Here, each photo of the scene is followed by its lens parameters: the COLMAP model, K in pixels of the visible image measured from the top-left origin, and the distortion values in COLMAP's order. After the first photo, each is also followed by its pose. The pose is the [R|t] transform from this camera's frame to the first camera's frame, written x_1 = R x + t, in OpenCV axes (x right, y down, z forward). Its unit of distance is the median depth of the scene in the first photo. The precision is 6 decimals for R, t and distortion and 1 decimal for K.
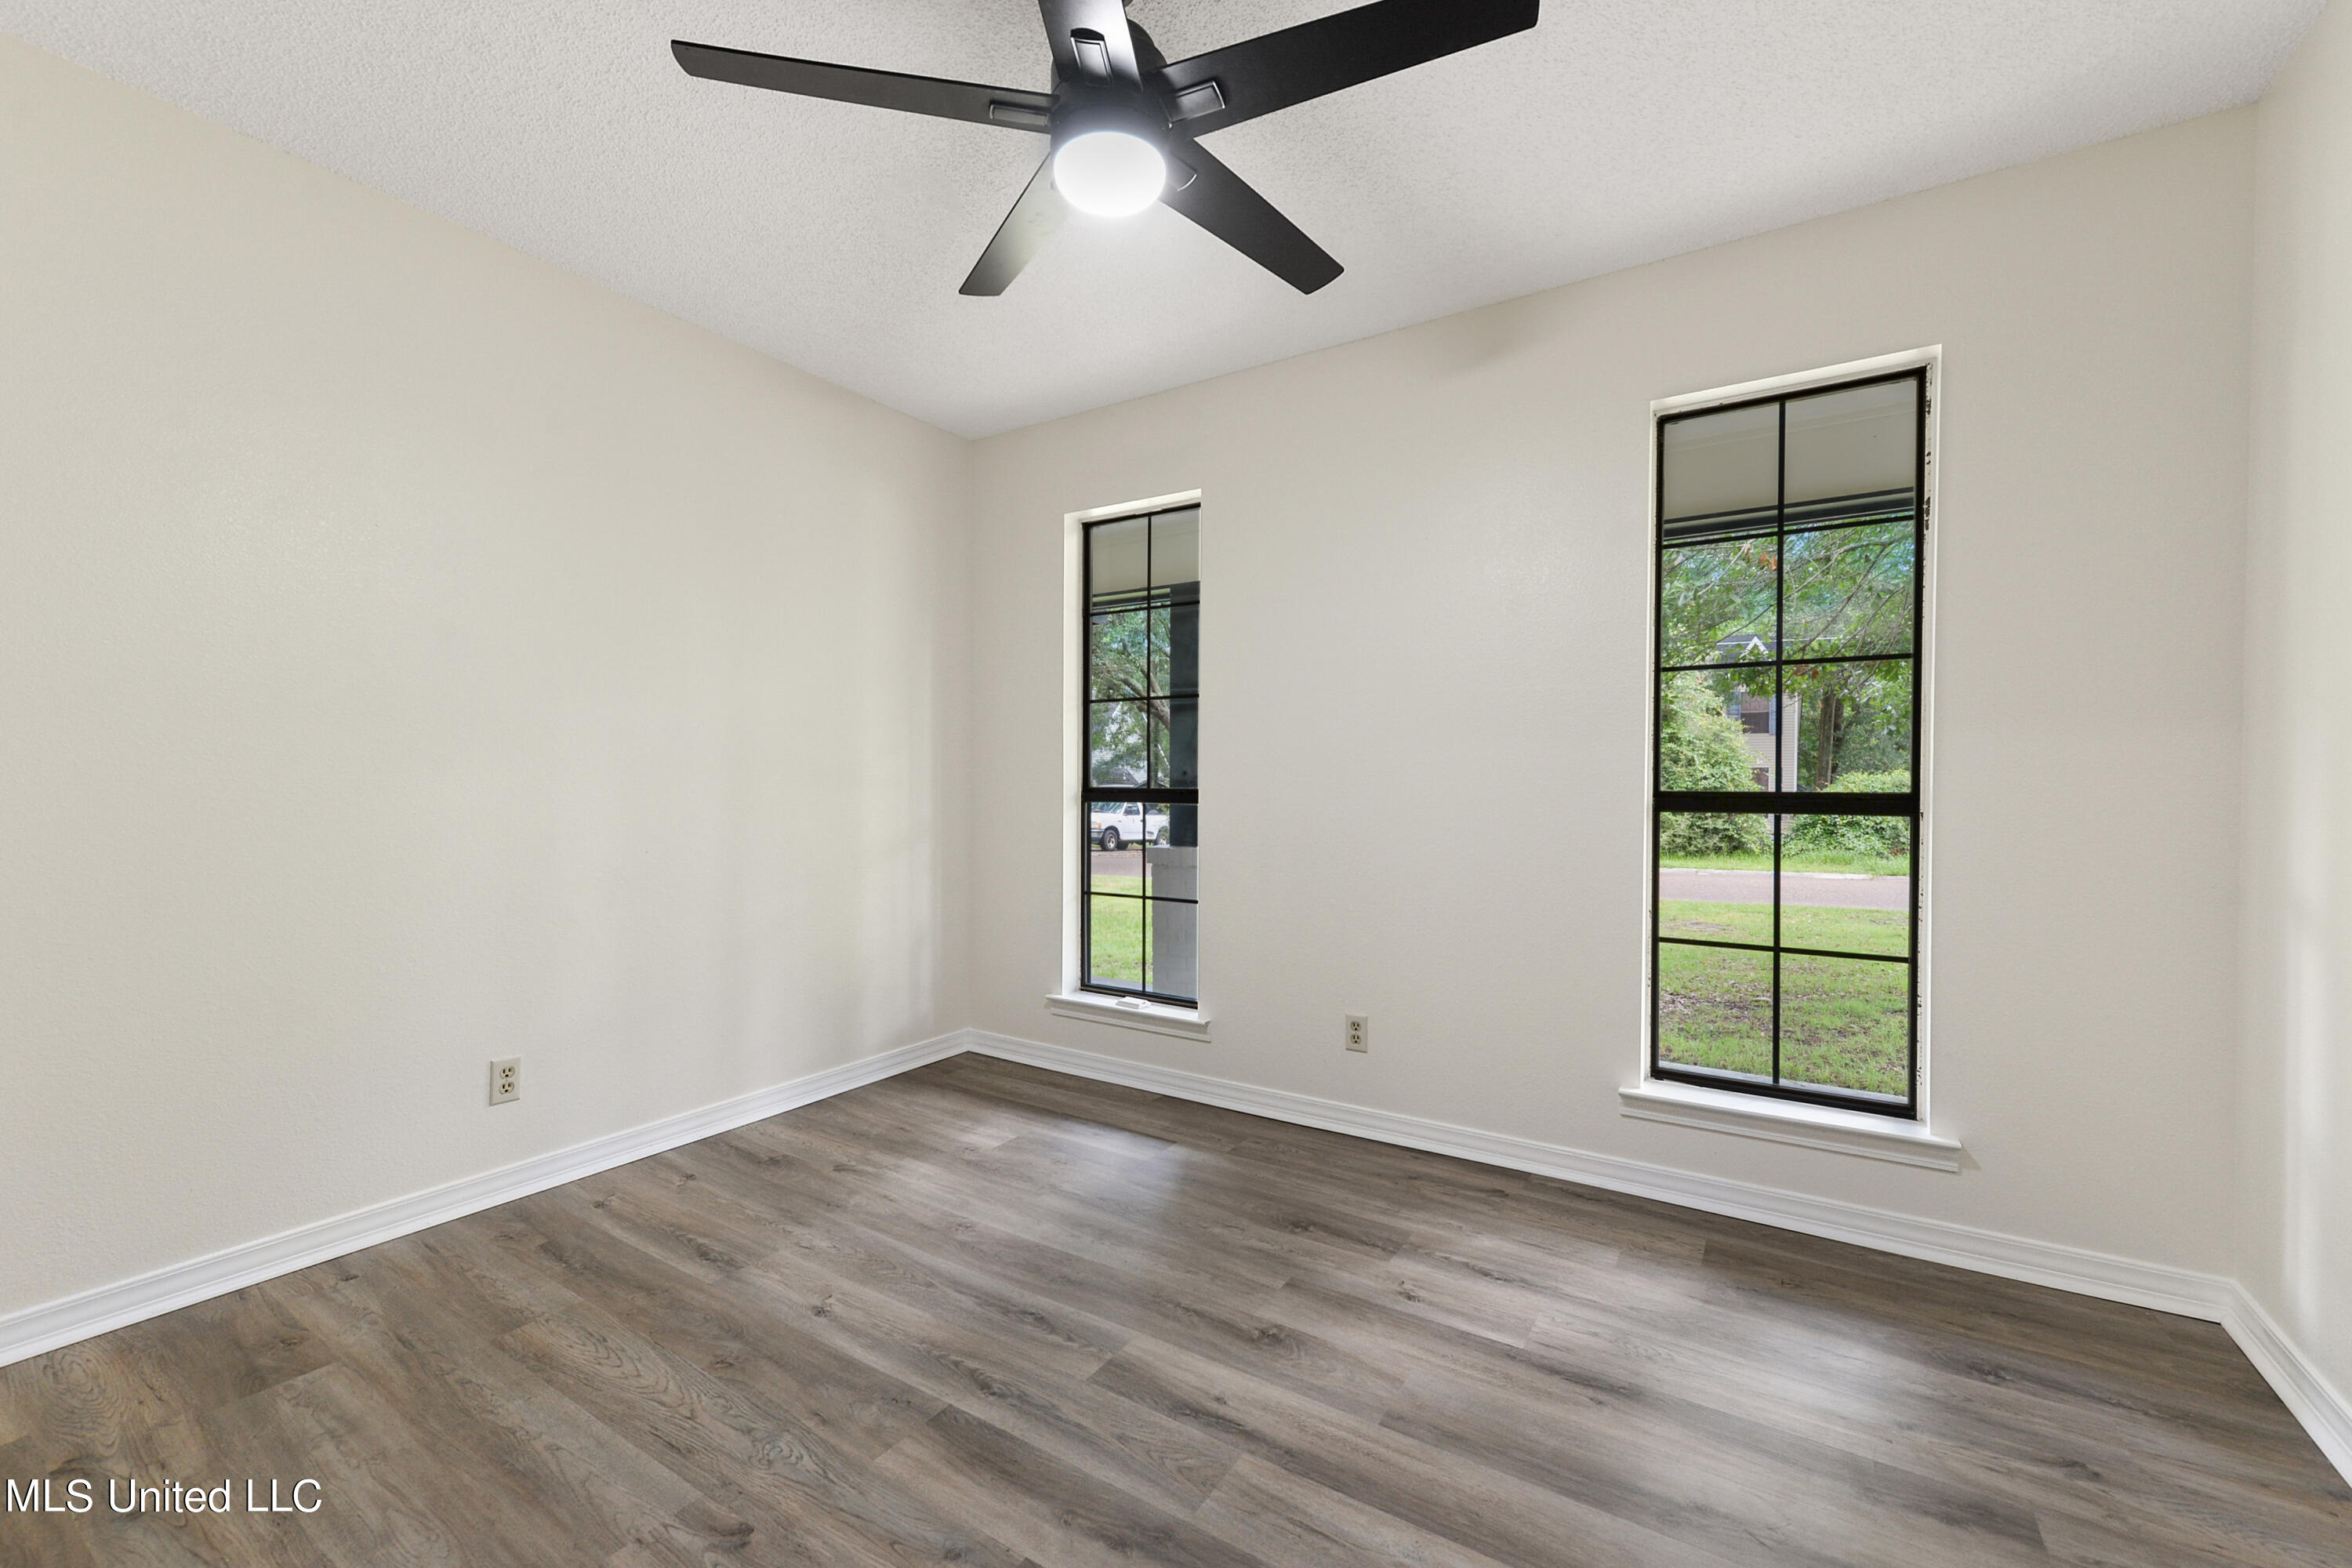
lens RADIAL K [[948.2, 0, 1177.1], [0, 948.2, 779.1], [0, 0, 1]] dist [0.002052, -0.000014]
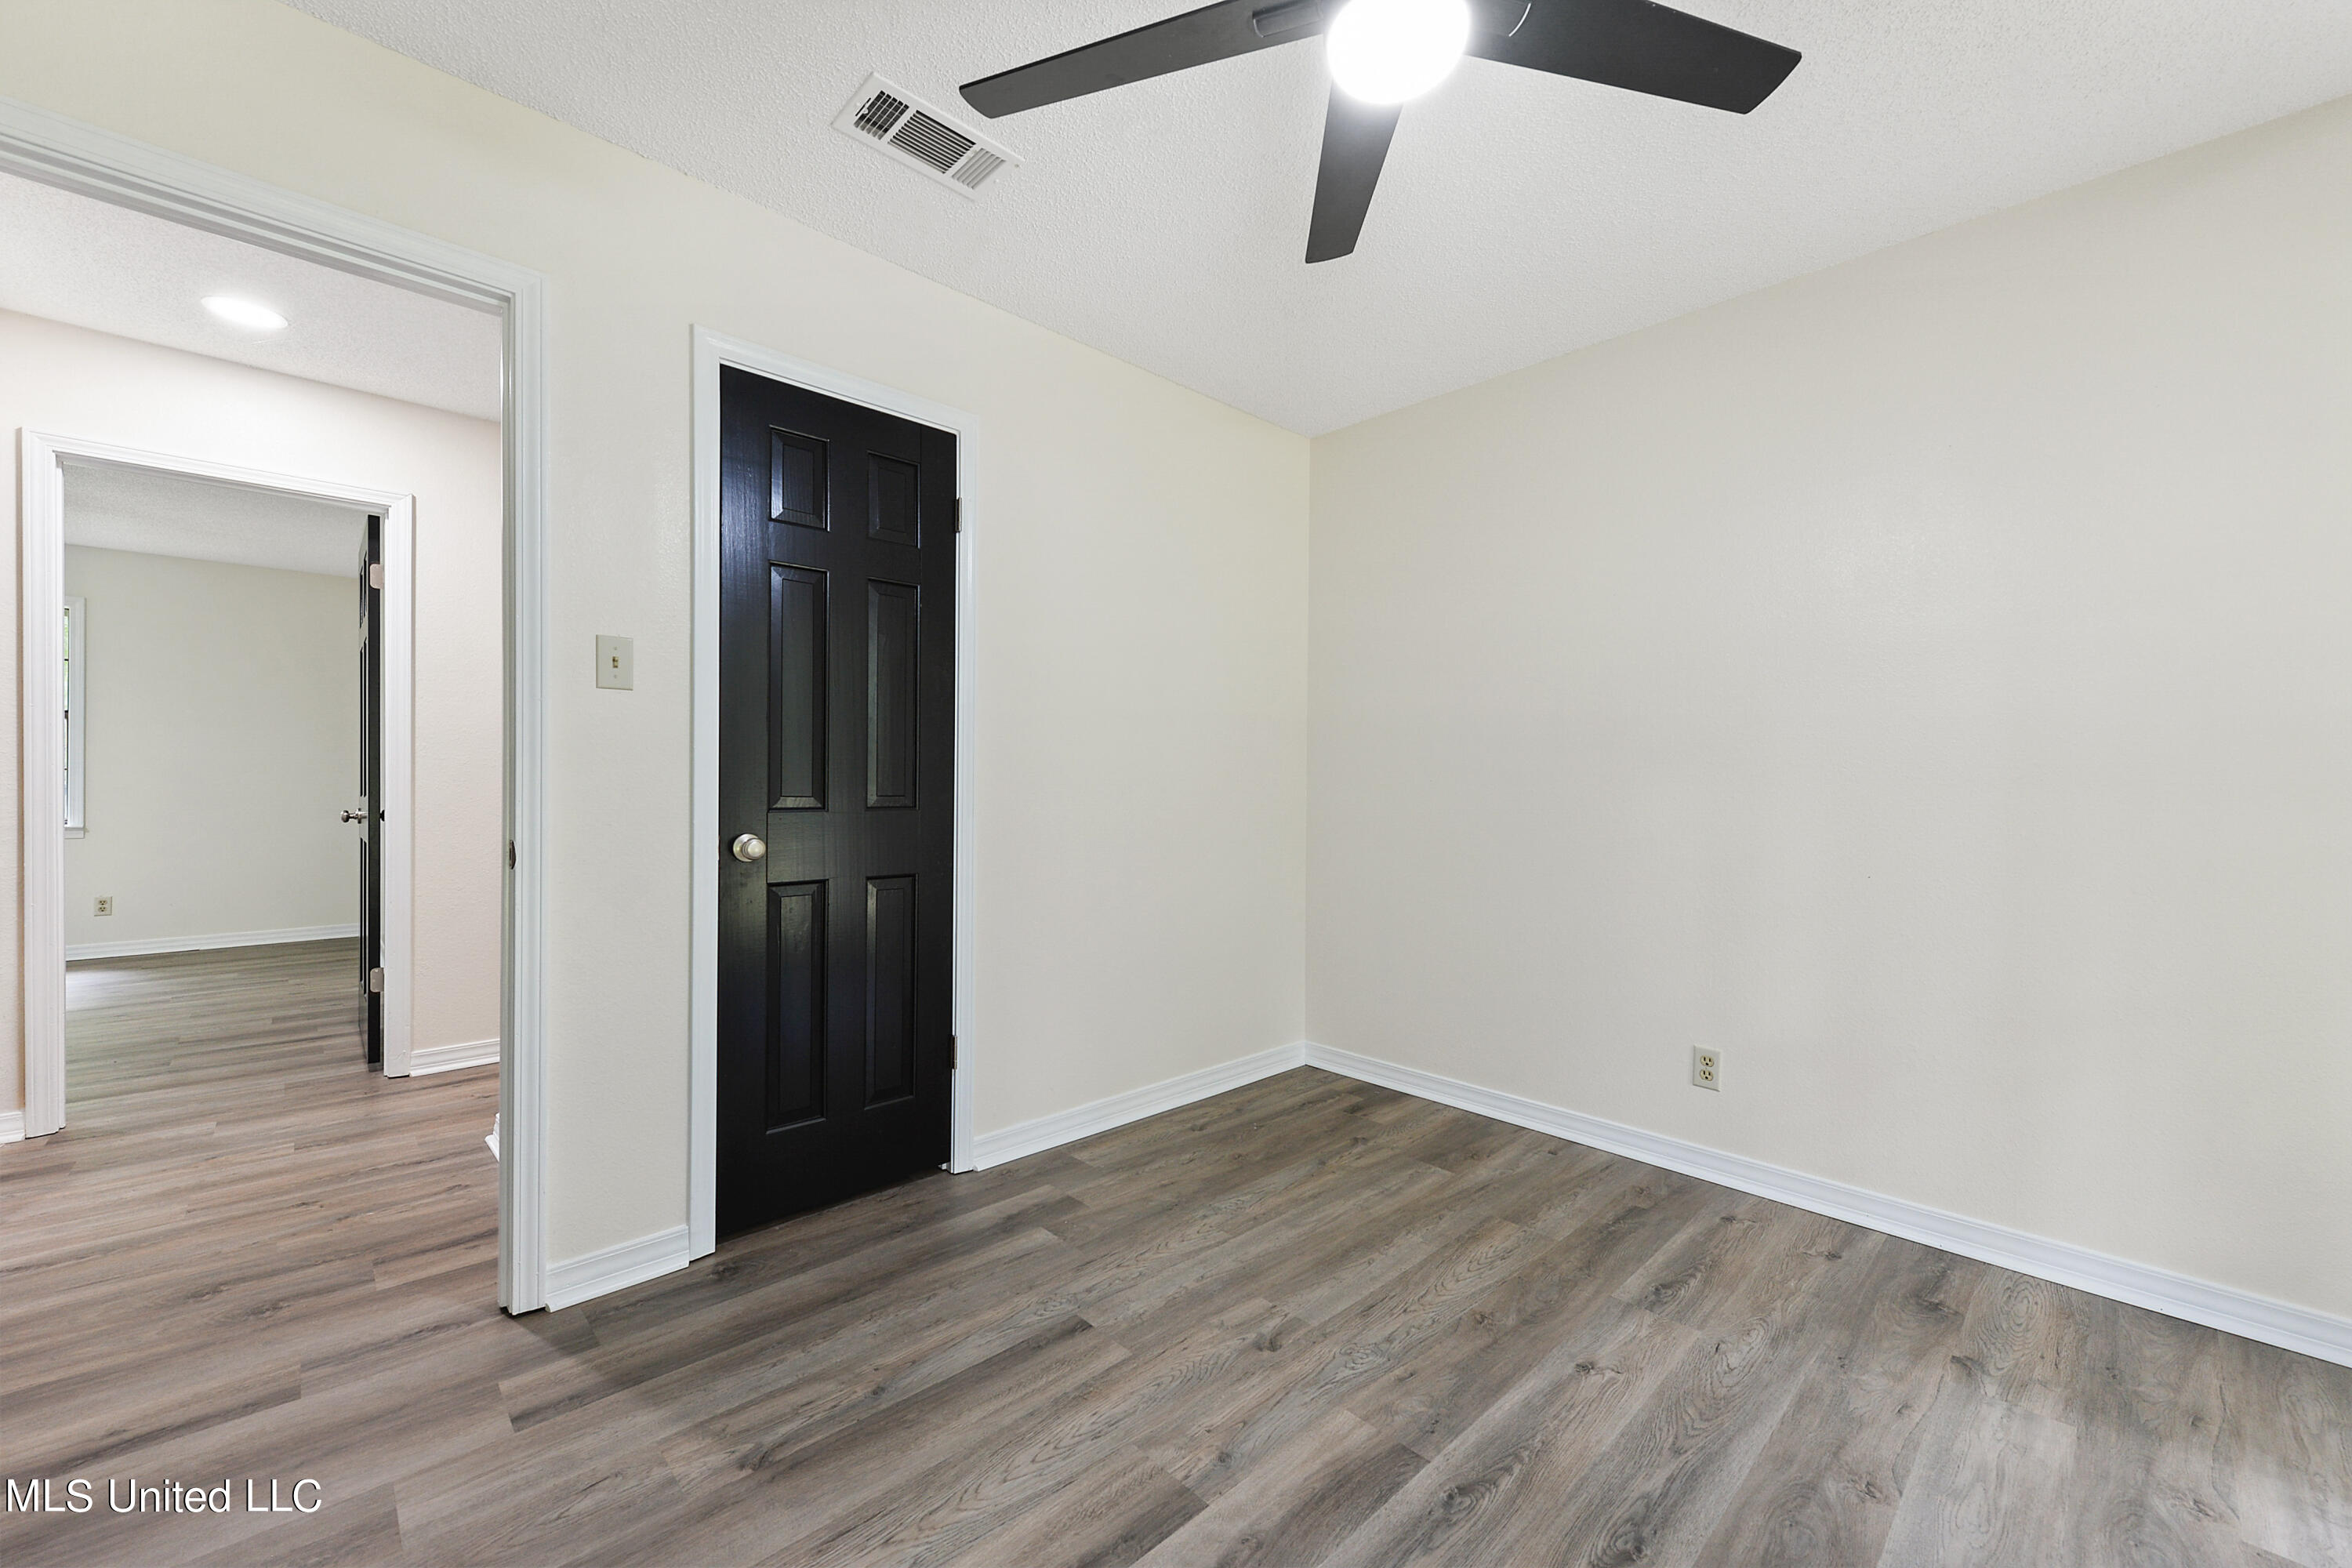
lens RADIAL K [[948.2, 0, 1180.8], [0, 948.2, 786.6], [0, 0, 1]] dist [0.002052, -0.000014]
pose [[-0.245870, -0.003286, -0.969297, 0.613127], [-0.010712, 0.999942, -0.000673, 0.001488], [0.969244, 0.010217, -0.245891, 0.835296]]
